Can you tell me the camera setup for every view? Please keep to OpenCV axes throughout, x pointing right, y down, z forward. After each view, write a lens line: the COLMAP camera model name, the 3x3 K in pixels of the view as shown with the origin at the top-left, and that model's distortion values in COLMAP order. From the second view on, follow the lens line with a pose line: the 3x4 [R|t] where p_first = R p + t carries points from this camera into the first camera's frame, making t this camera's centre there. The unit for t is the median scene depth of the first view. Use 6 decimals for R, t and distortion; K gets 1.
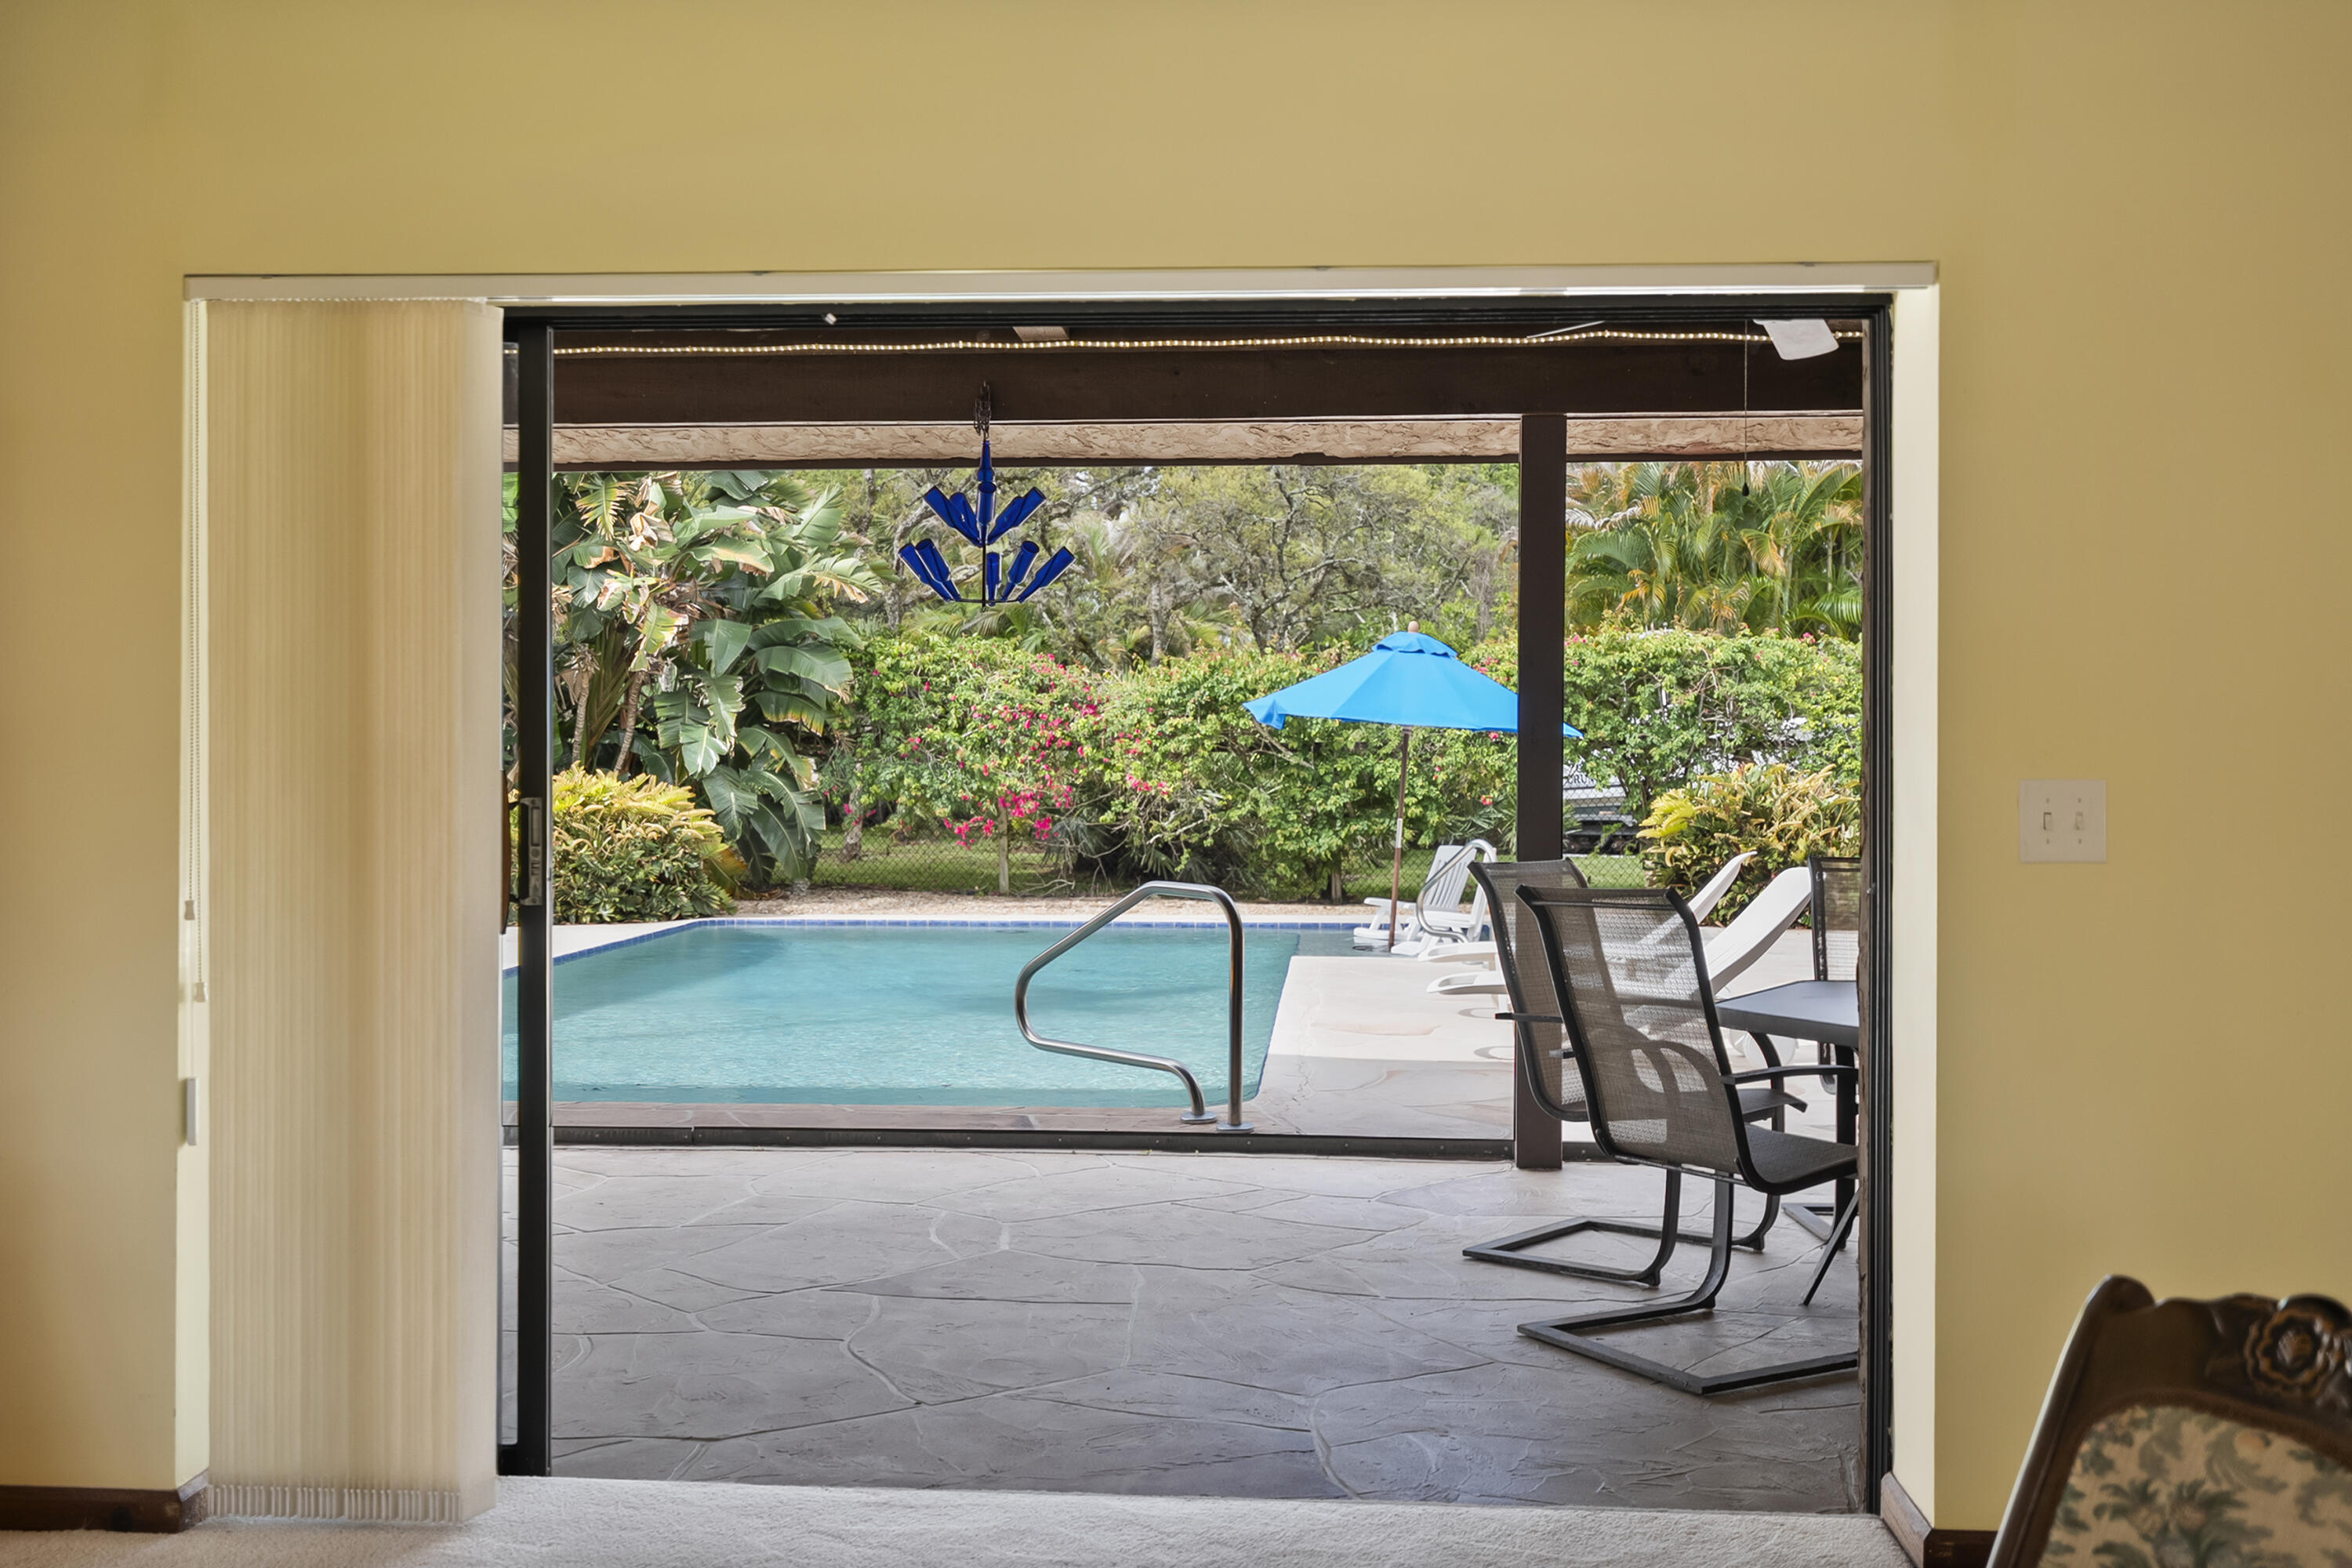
lens RADIAL K [[2257.4, 0, 1166.7], [0, 2257.4, 766.3], [0, 0, 1]] dist [0.010534, 0.000000]
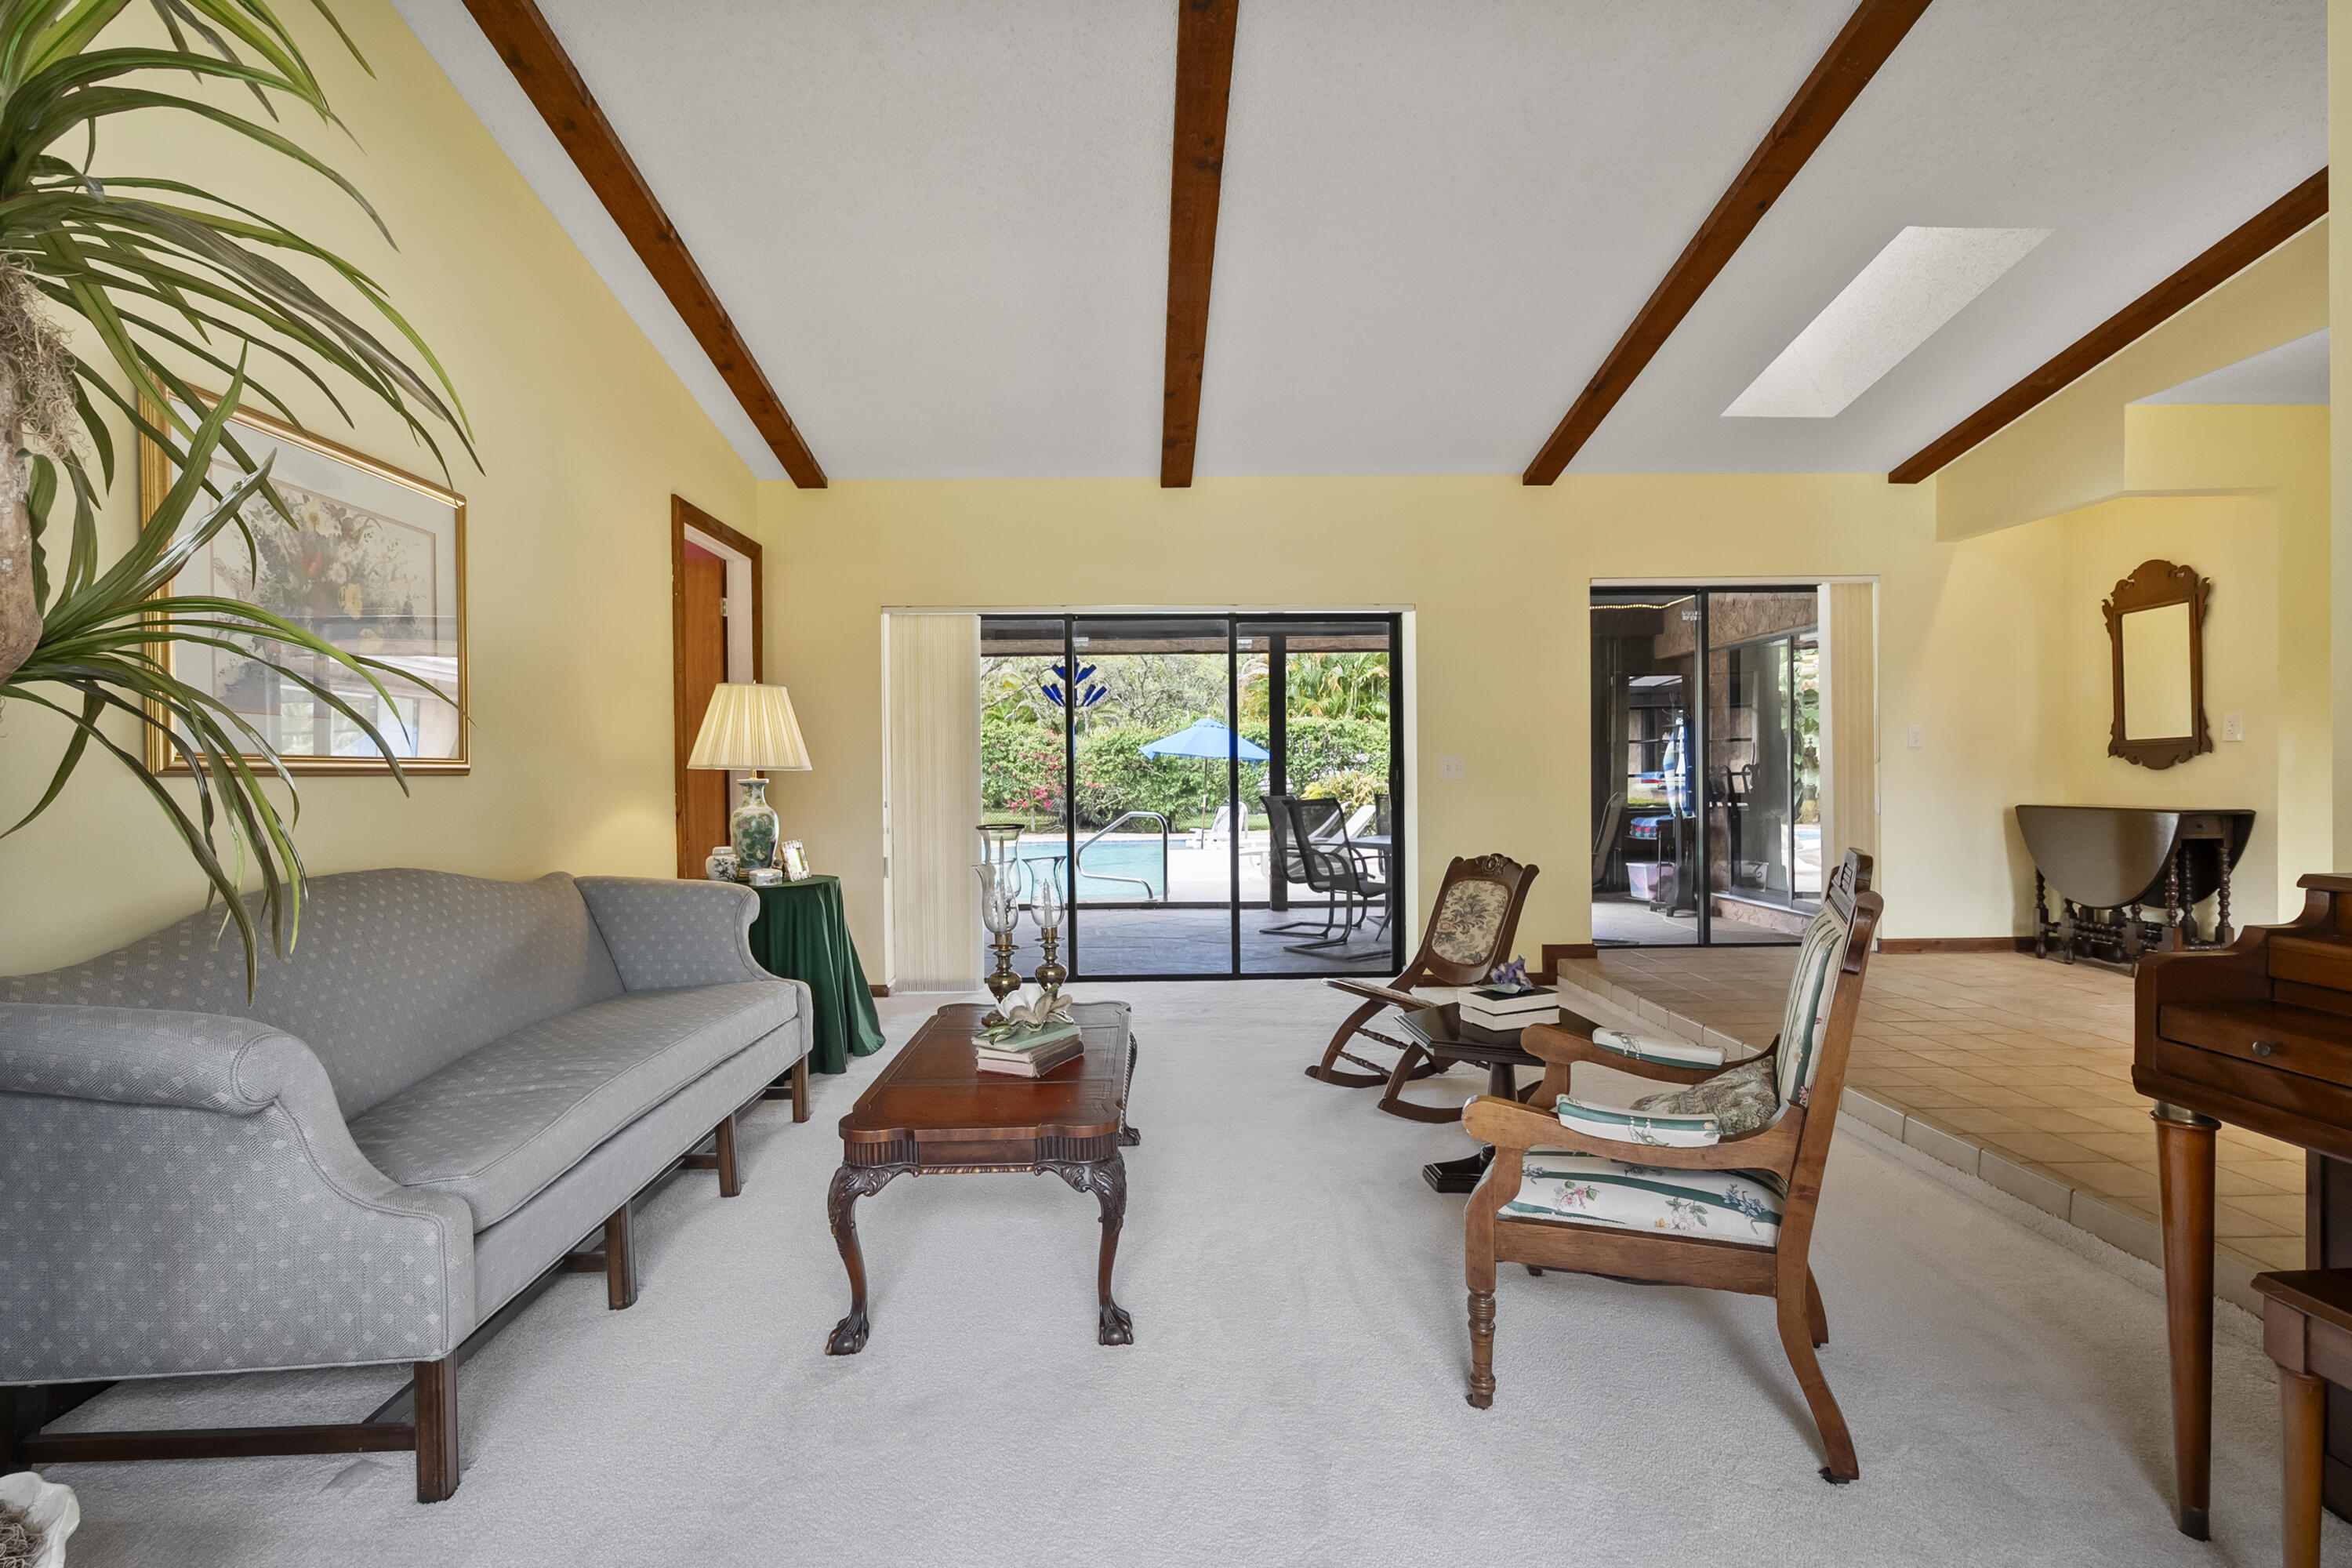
lens RADIAL K [[1063.3, 0, 1172.1], [0, 1063.3, 793.8], [0, 0, 1]] dist [-0.005264, 0.001365]
pose [[0.994808, -0.014674, 0.100704, -0.042773], [0.013804, 0.999861, 0.009326, 0.009525], [-0.100827, -0.007888, 0.994873, -0.126947]]
